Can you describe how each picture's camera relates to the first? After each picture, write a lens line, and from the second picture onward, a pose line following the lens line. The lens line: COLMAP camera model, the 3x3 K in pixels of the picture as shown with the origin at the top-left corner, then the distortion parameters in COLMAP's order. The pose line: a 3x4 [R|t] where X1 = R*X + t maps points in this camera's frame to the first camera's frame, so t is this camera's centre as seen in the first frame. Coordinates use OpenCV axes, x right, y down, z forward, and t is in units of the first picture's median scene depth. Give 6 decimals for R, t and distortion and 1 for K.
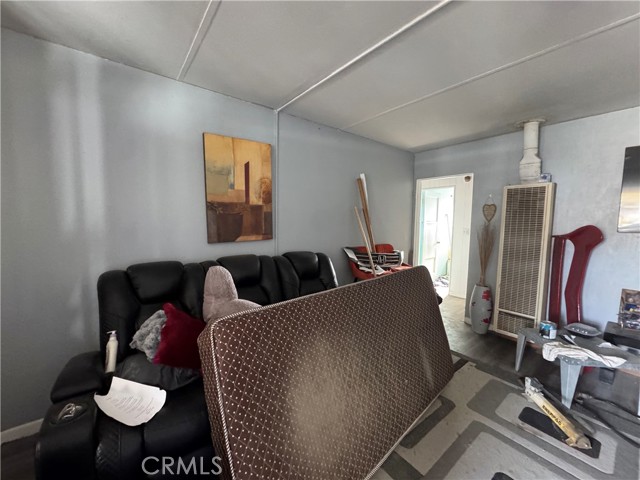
lens RADIAL K [[254.9, 0, 319.9], [0, 254.9, 239.8], [0, 0, 1]] dist [-0.004410, 0.000336]
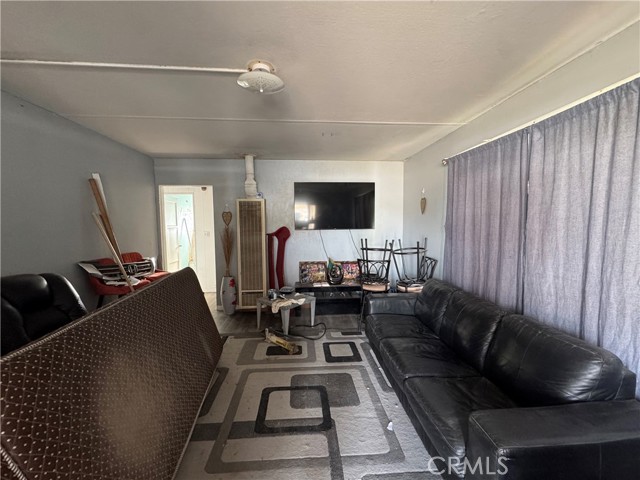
lens RADIAL K [[254.9, 0, 318.4], [0, 254.9, 239.5], [0, 0, 1]] dist [-0.004410, 0.000336]
pose [[0.555656, -0.072884, 0.828211, -0.172151], [0.081464, 0.996130, 0.033005, -0.008290], [-0.827411, 0.049130, 0.559443, -0.099221]]
